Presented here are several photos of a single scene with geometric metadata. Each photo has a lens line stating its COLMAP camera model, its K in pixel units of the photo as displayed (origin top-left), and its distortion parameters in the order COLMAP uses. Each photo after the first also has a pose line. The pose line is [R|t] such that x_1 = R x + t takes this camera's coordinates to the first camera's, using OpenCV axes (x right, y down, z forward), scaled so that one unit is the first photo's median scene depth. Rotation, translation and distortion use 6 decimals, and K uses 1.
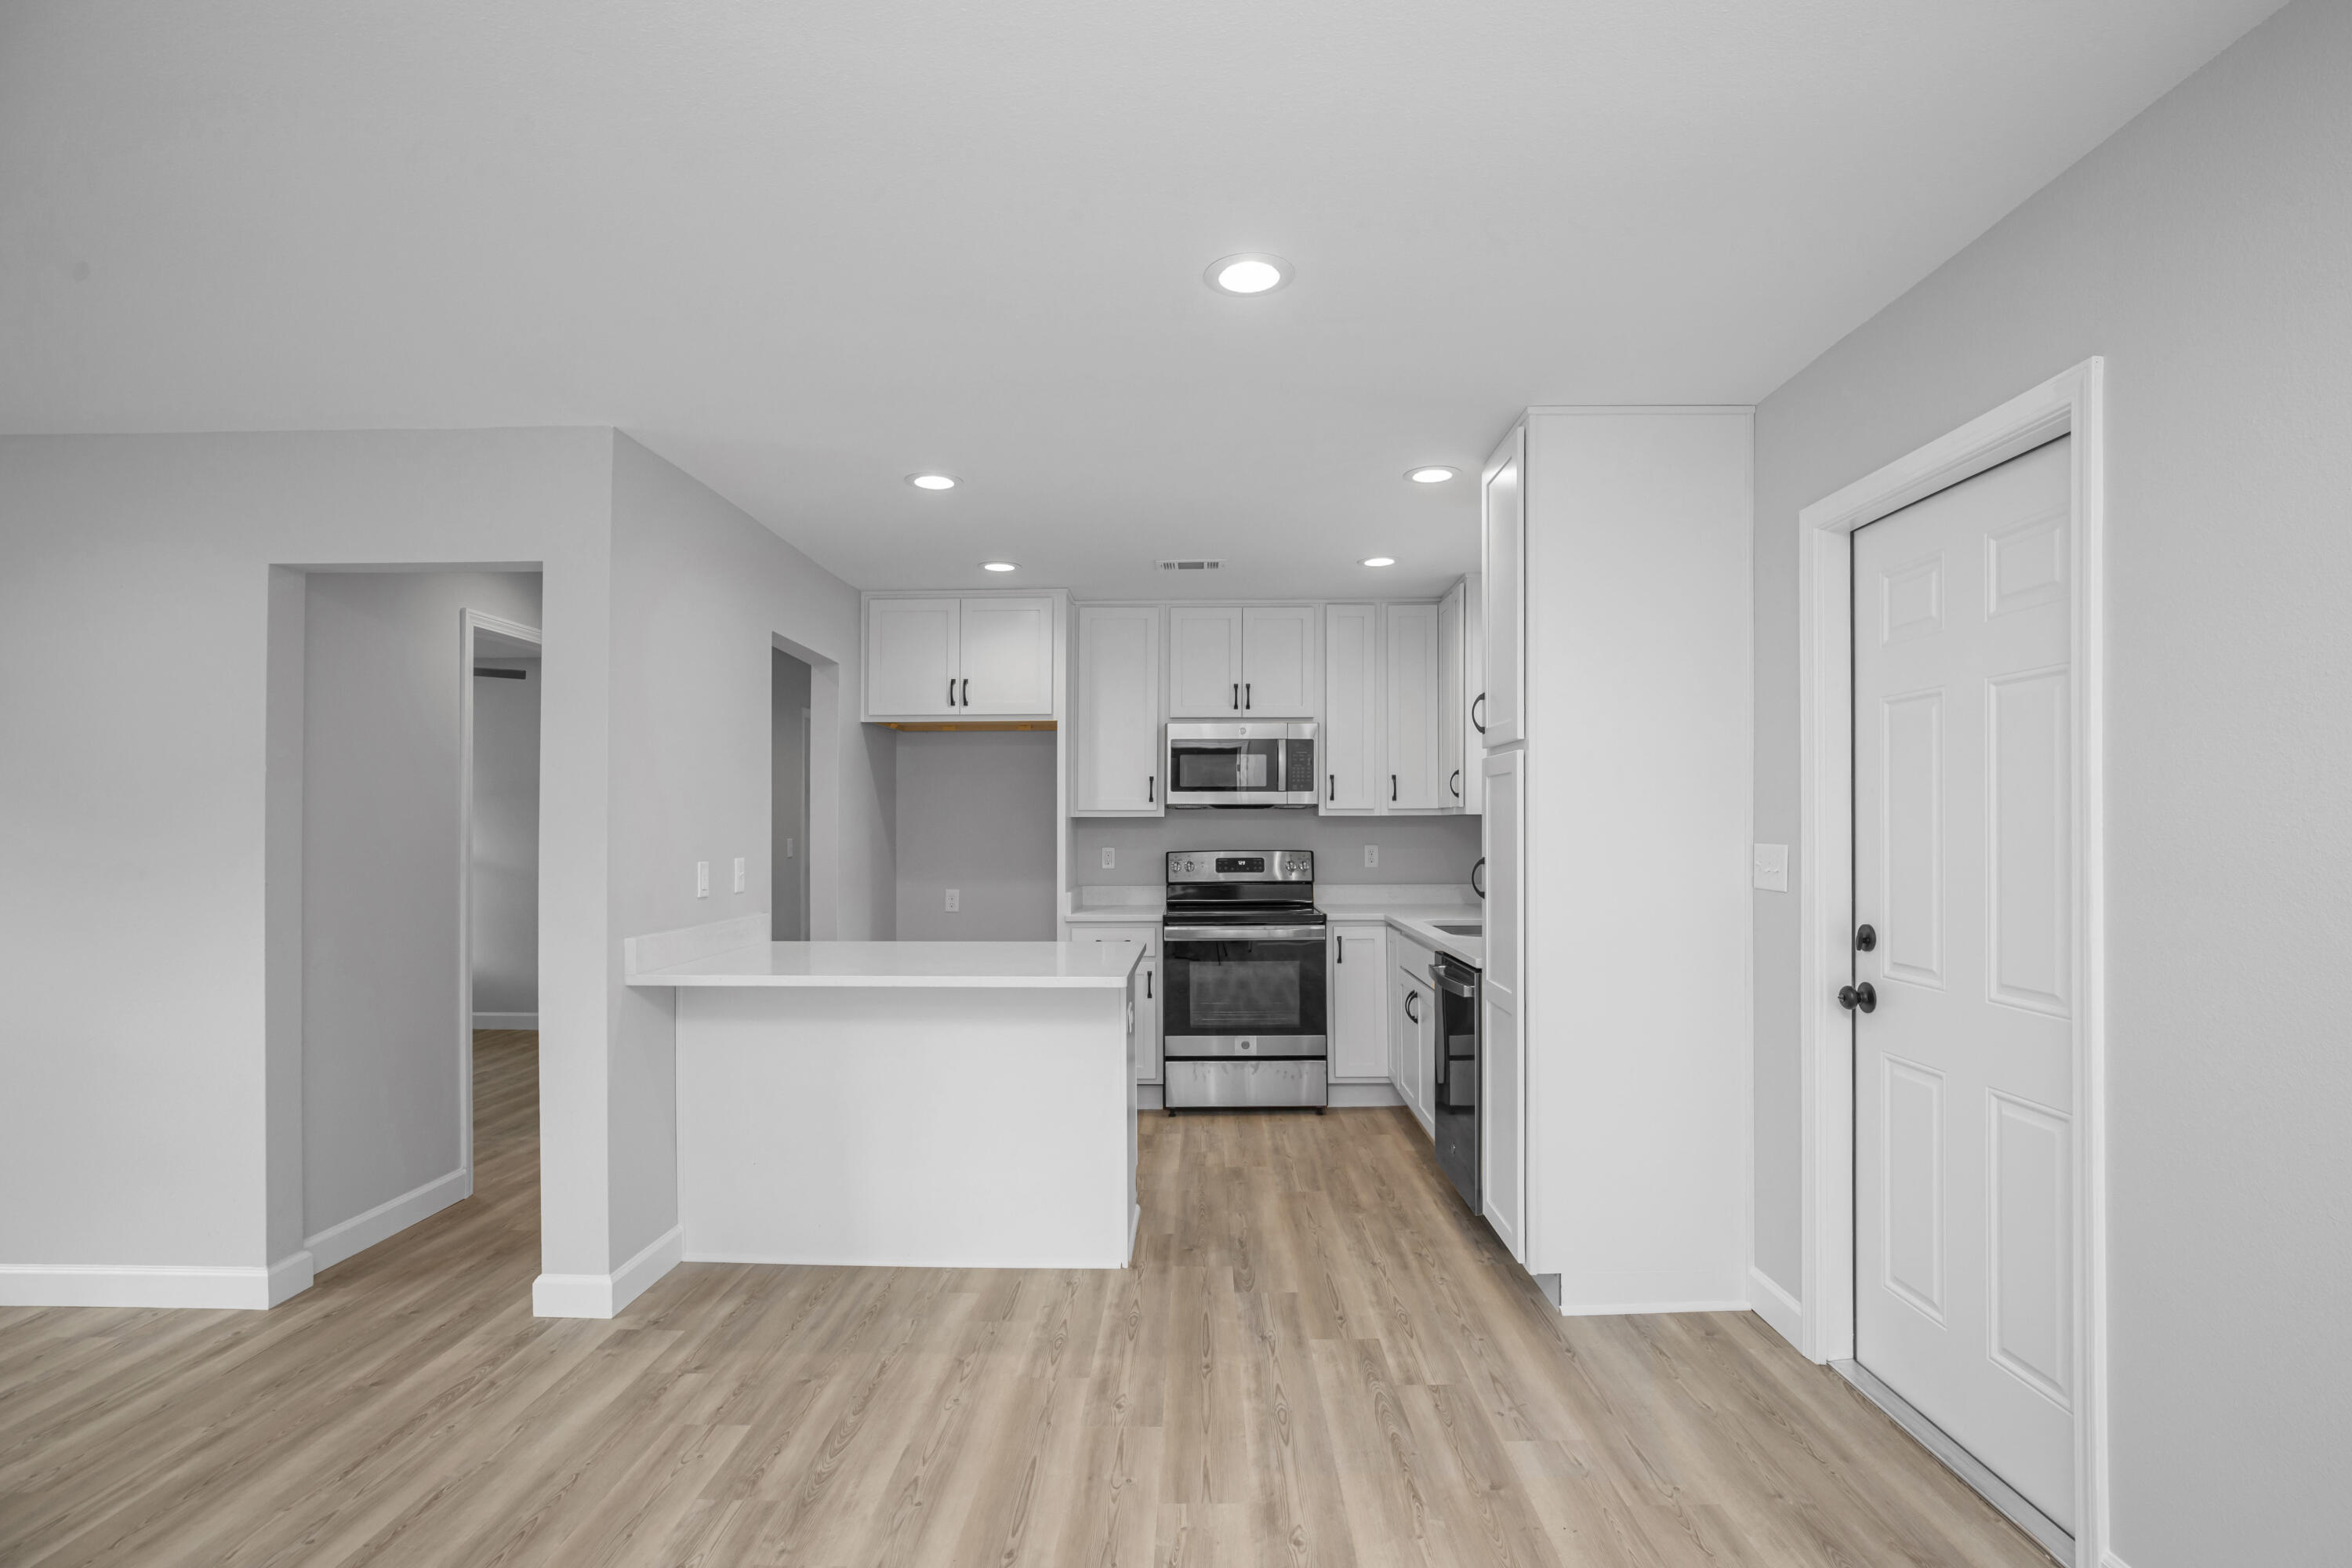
lens RADIAL K [[1109.6, 0, 1187.7], [0, 1109.6, 816.1], [0, 0, 1]] dist [-0.031879, 0.001065]
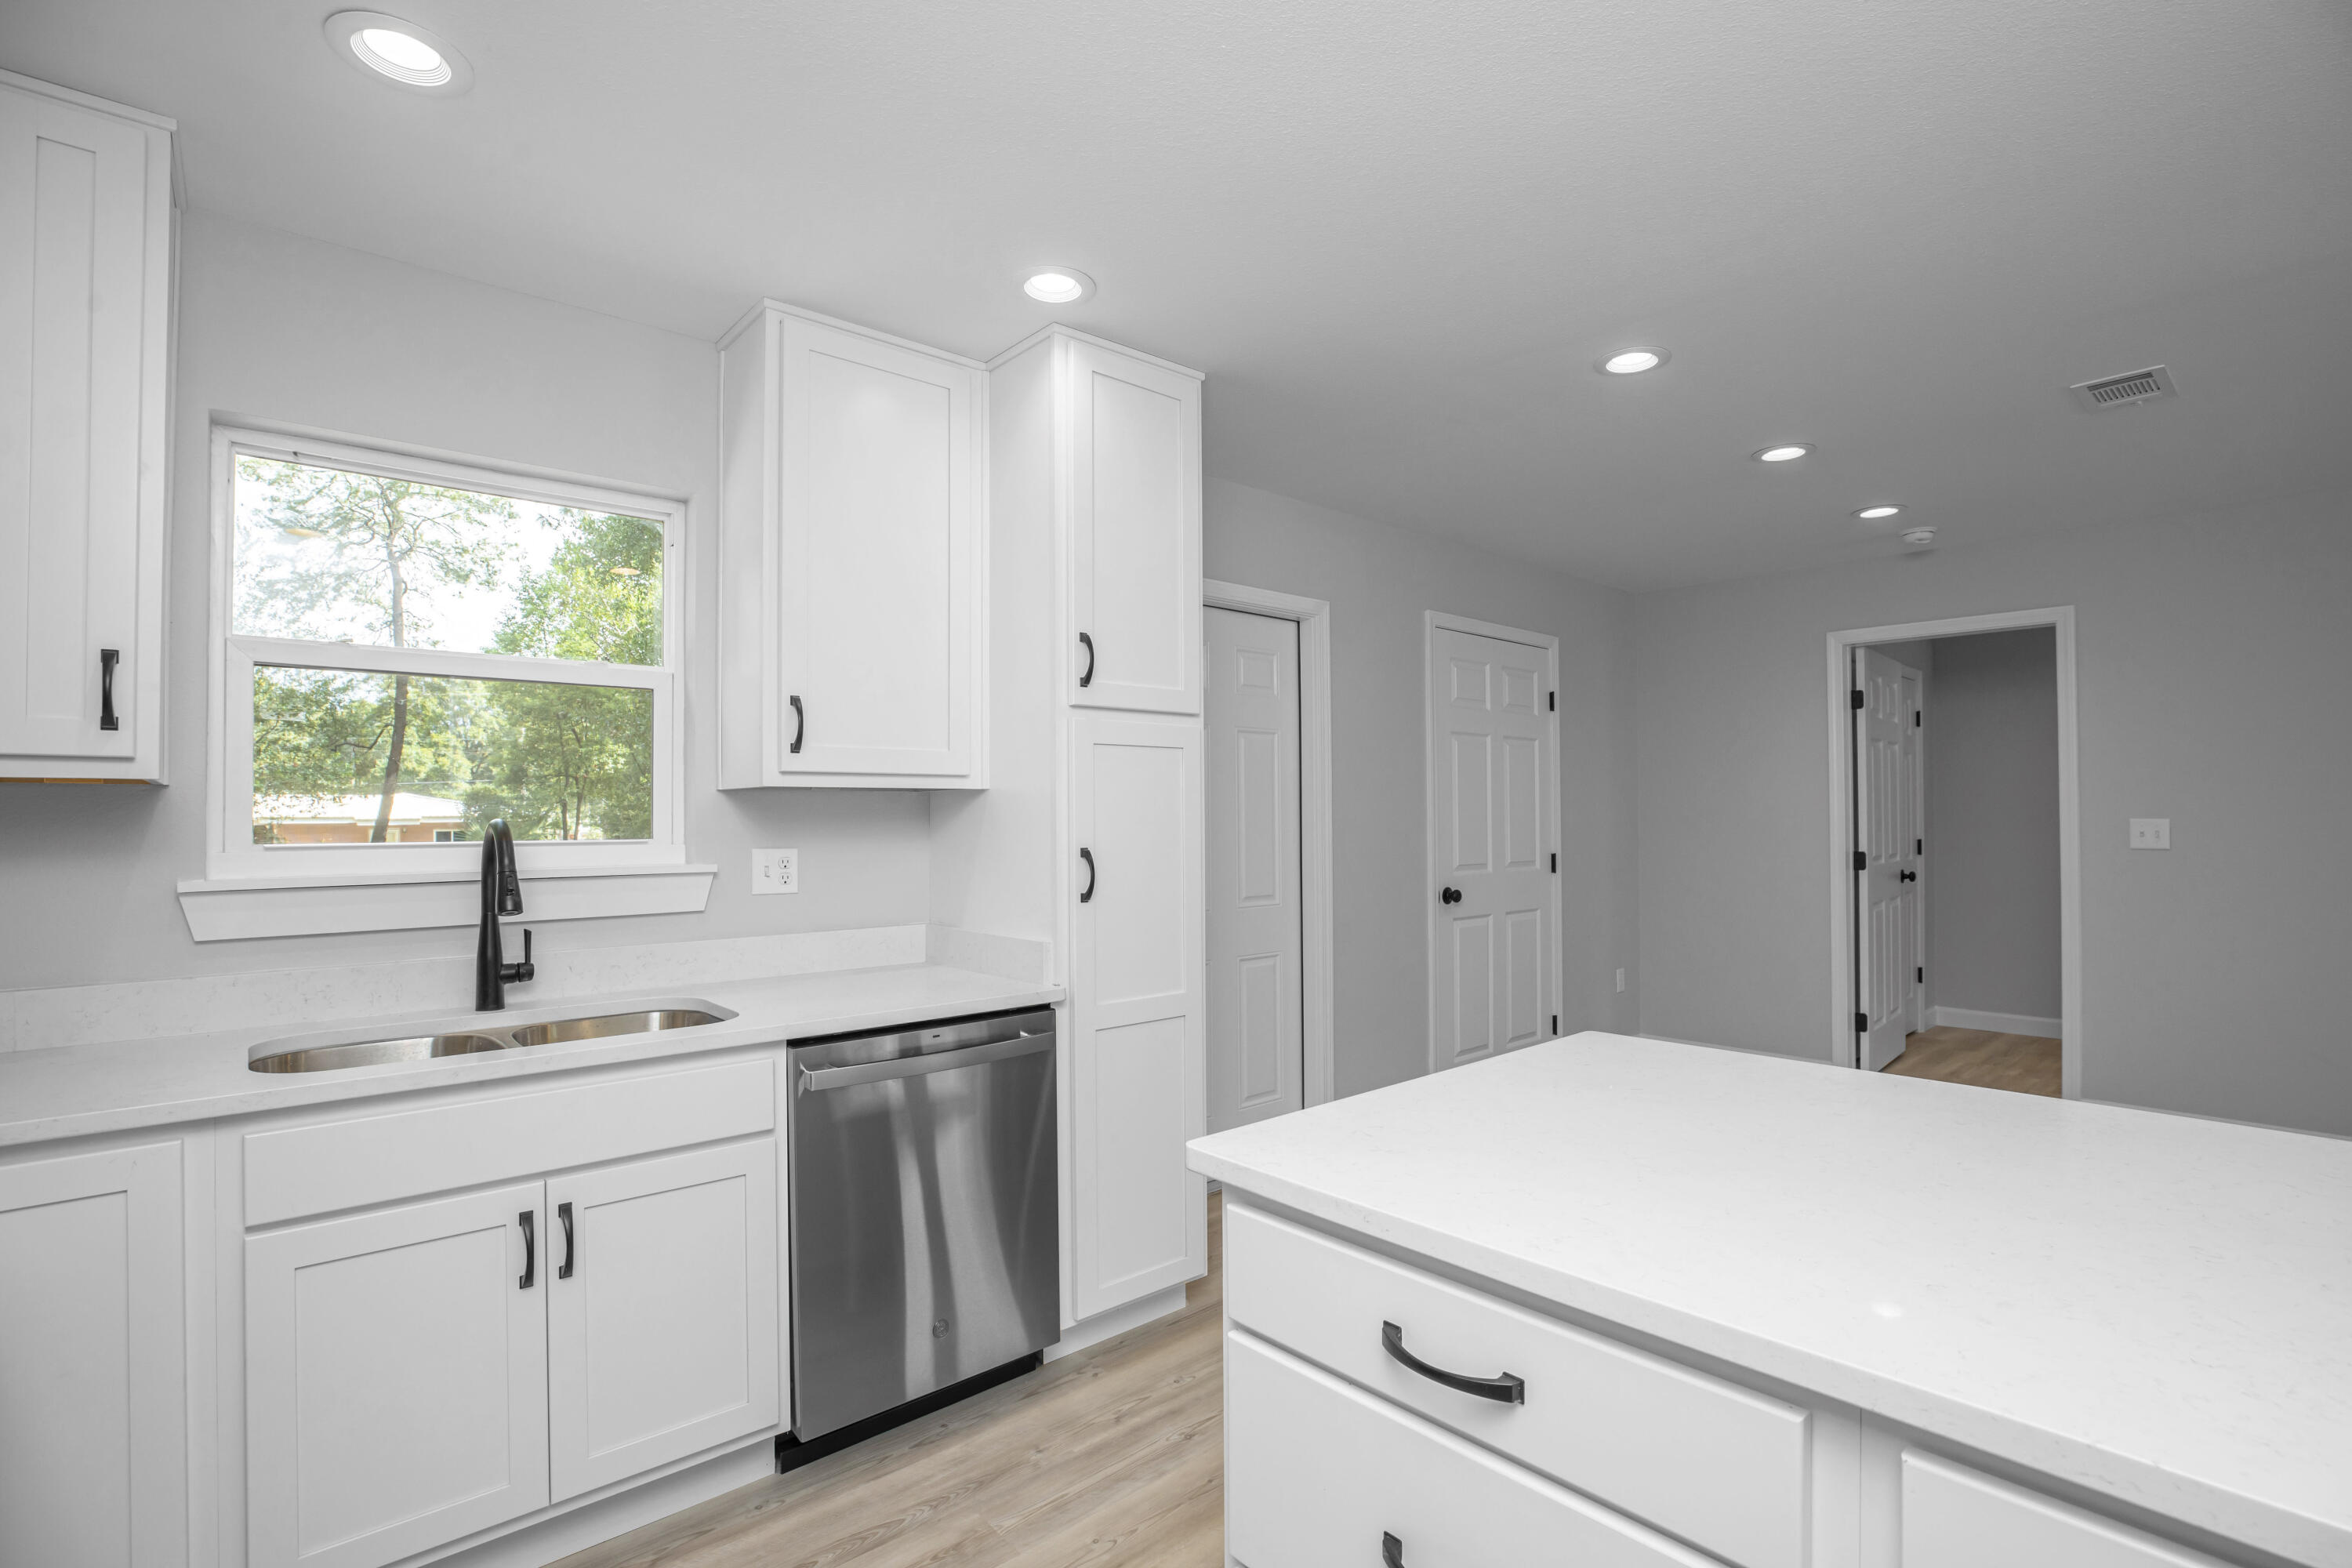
lens RADIAL K [[1089.4, 0, 1188.4], [0, 1089.4, 808.4], [0, 0, 1]] dist [-0.043454, 0.013398]
pose [[-0.671714, 0.009010, 0.740756, -0.334932], [0.001825, 0.999943, -0.010508, 0.018846], [-0.740808, -0.005706, -0.671692, 1.456978]]
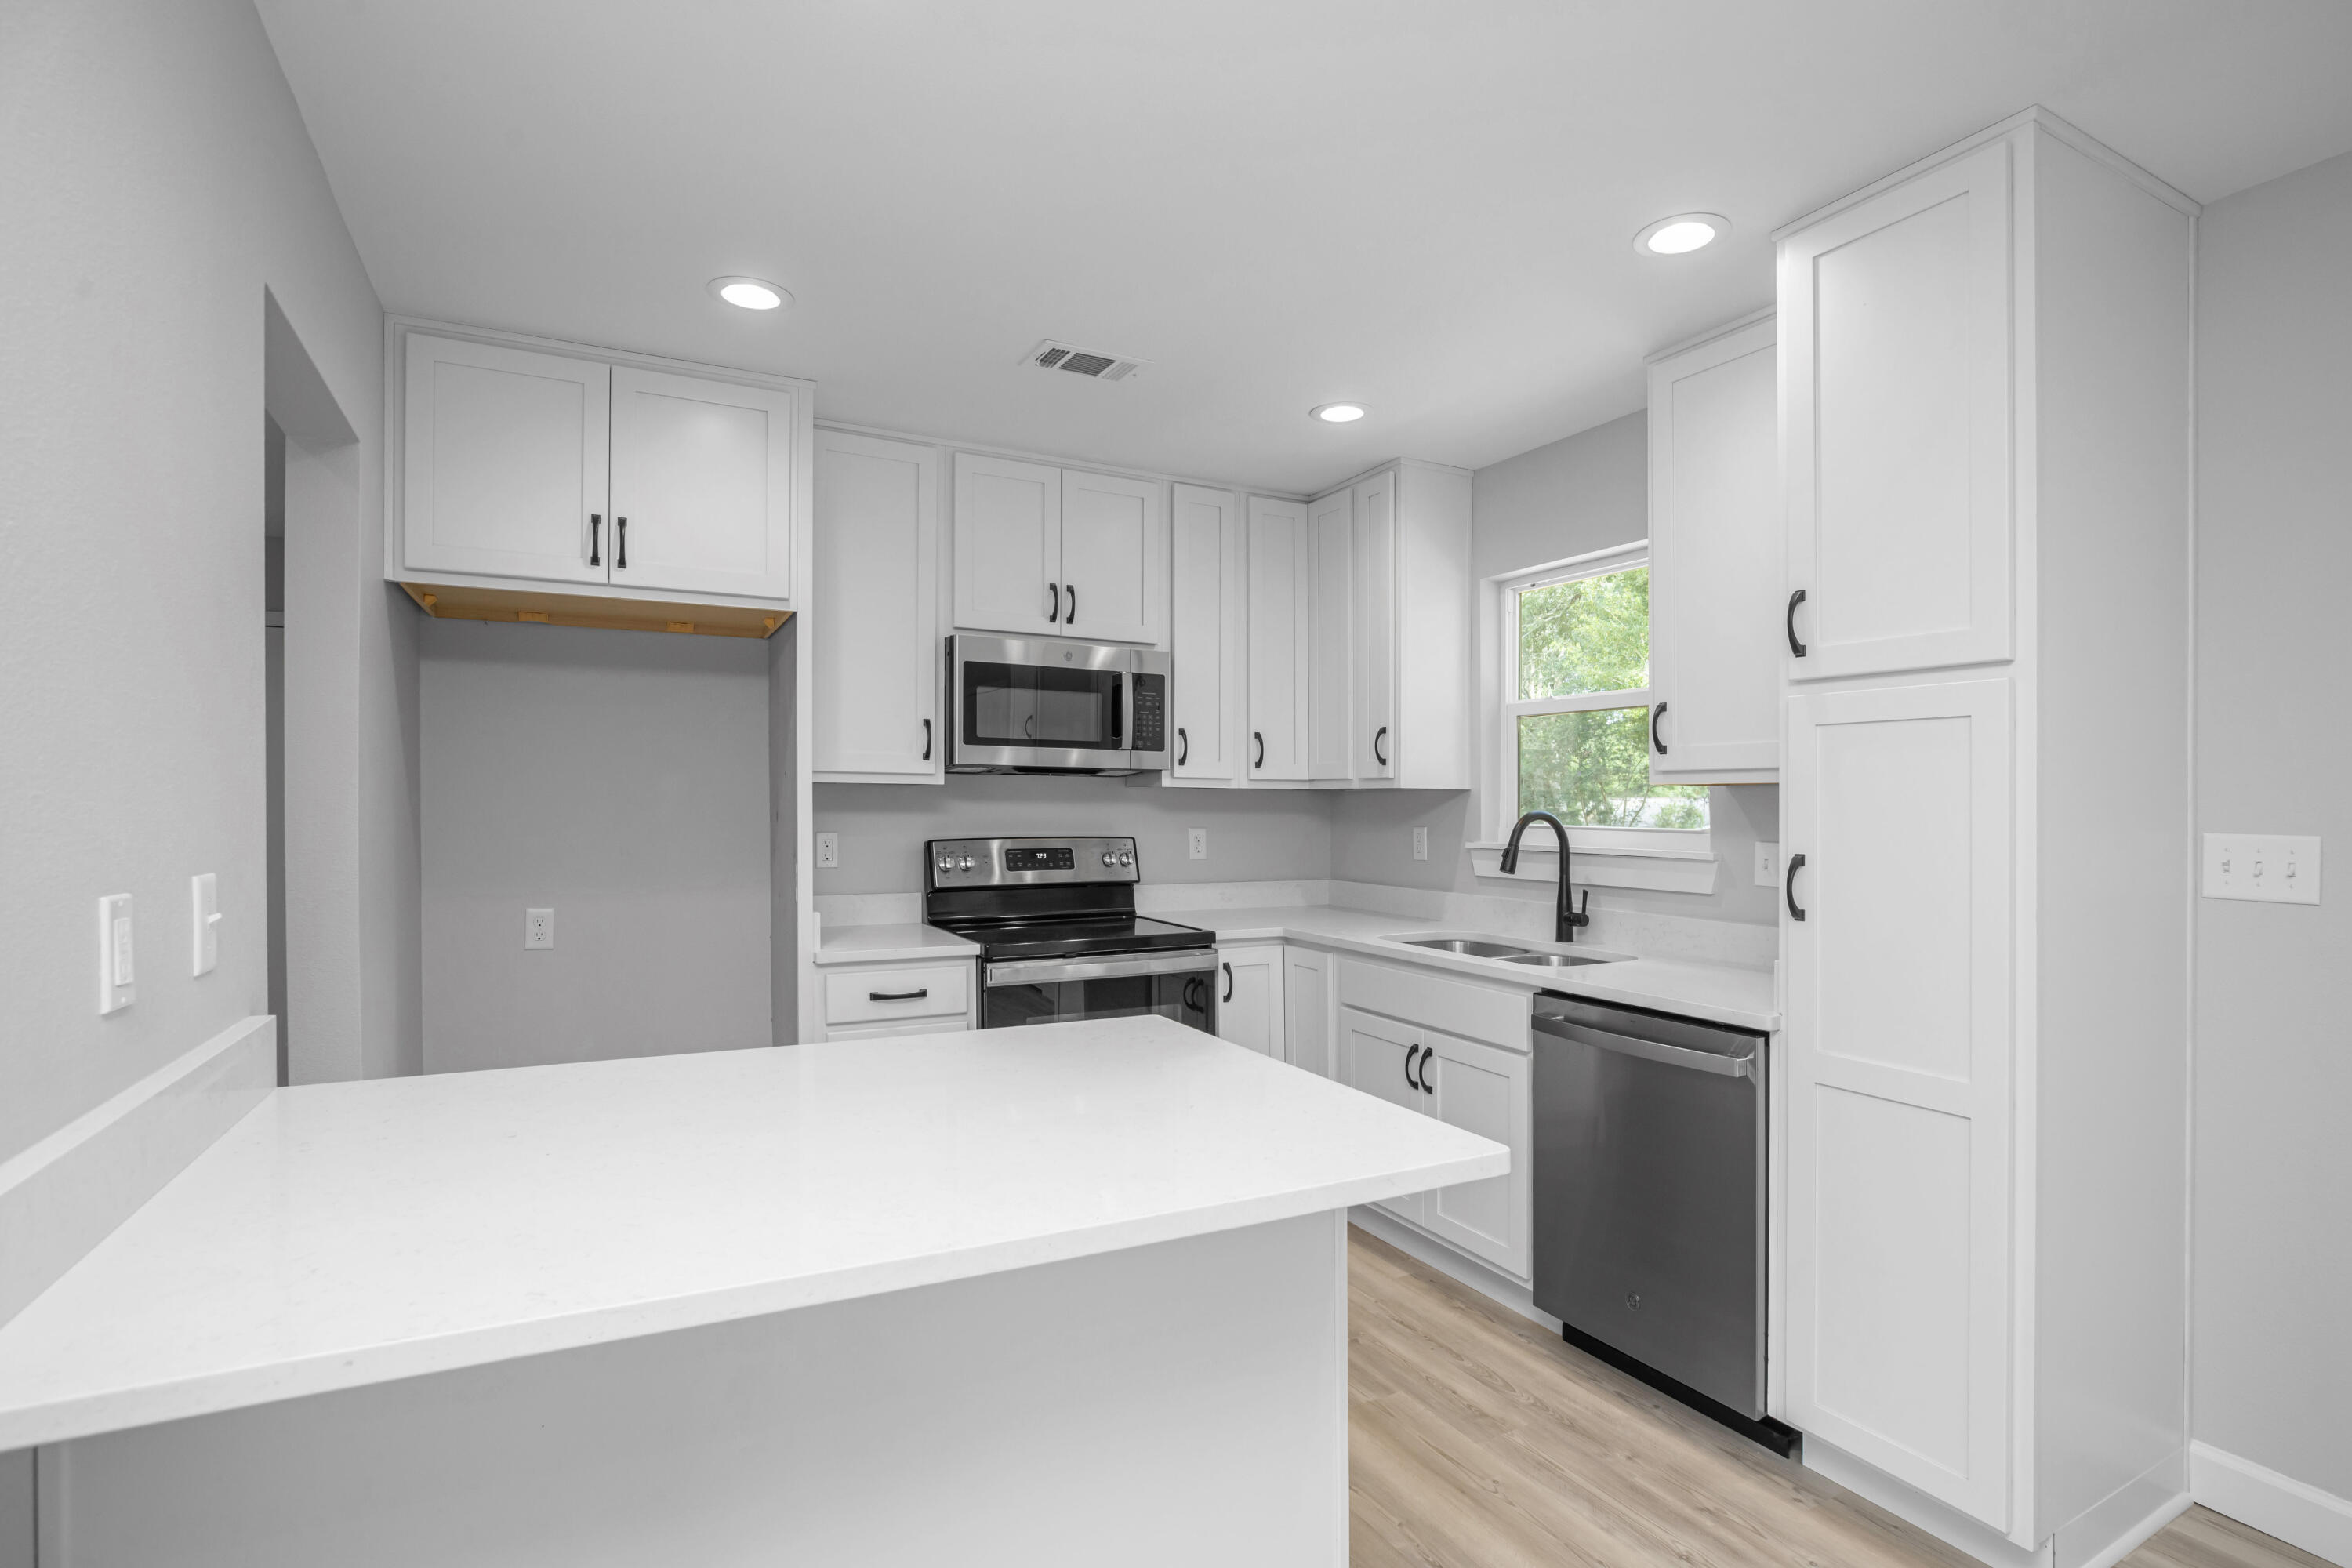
lens RADIAL K [[1106.4, 0, 1164.6], [0, 1106.4, 826.3], [0, 0, 1]] dist [-0.049303, 0.016168]
pose [[0.881379, -0.001120, 0.472409, -0.338917], [-0.012160, 0.999612, 0.025057, 0.011367], [-0.472254, -0.027829, 0.881023, 0.644738]]
